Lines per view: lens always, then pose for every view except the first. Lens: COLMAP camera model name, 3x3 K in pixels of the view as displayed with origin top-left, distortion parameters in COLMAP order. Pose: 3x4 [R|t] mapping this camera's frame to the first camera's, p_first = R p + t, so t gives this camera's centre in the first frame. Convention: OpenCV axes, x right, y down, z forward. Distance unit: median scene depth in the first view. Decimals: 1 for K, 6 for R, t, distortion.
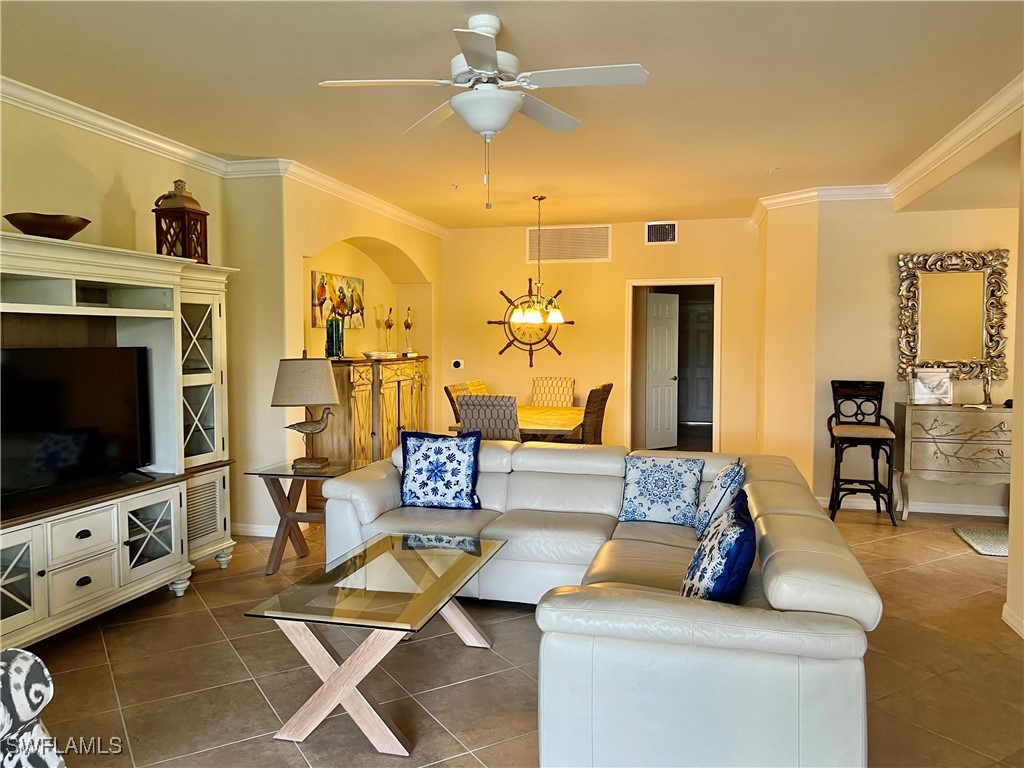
lens RADIAL K [[767.4, 0, 512.0], [0, 767.4, 384.0], [0, 0, 1]] dist [0.076852, -0.113785]
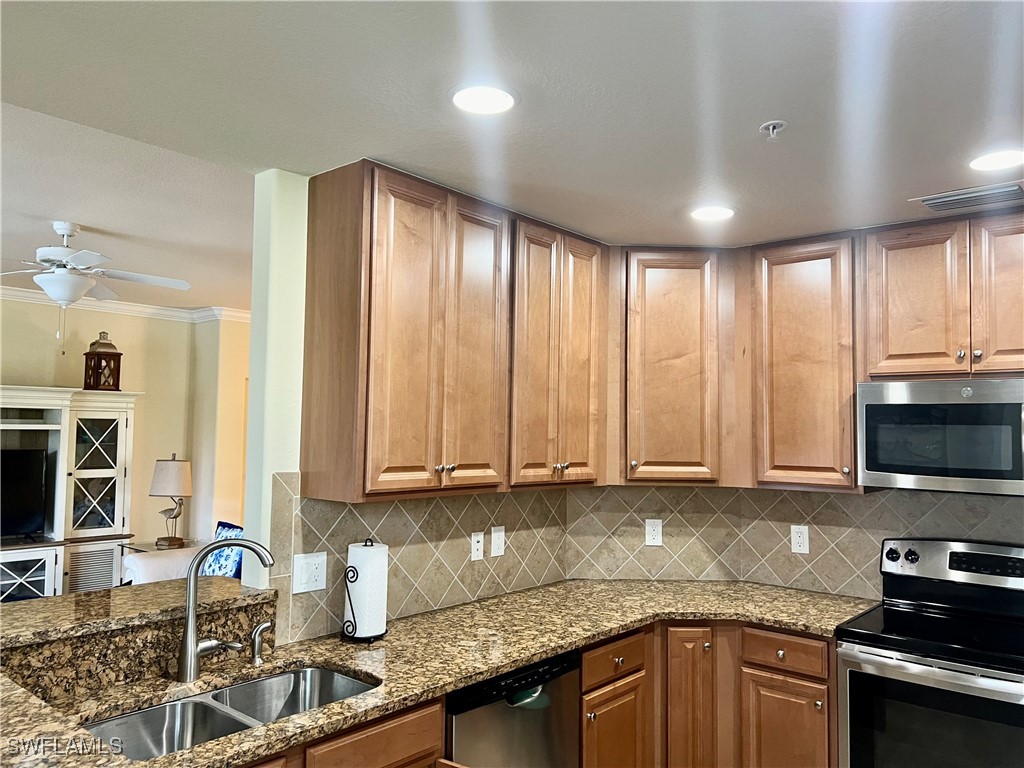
lens RADIAL K [[767.4, 0, 512.0], [0, 767.4, 384.0], [0, 0, 1]] dist [0.076852, -0.113785]
pose [[0.890584, -0.018802, -0.454430, 0.881520], [-0.038441, 0.992458, -0.116400, -0.030940], [0.453191, 0.121133, 0.883145, 0.093147]]
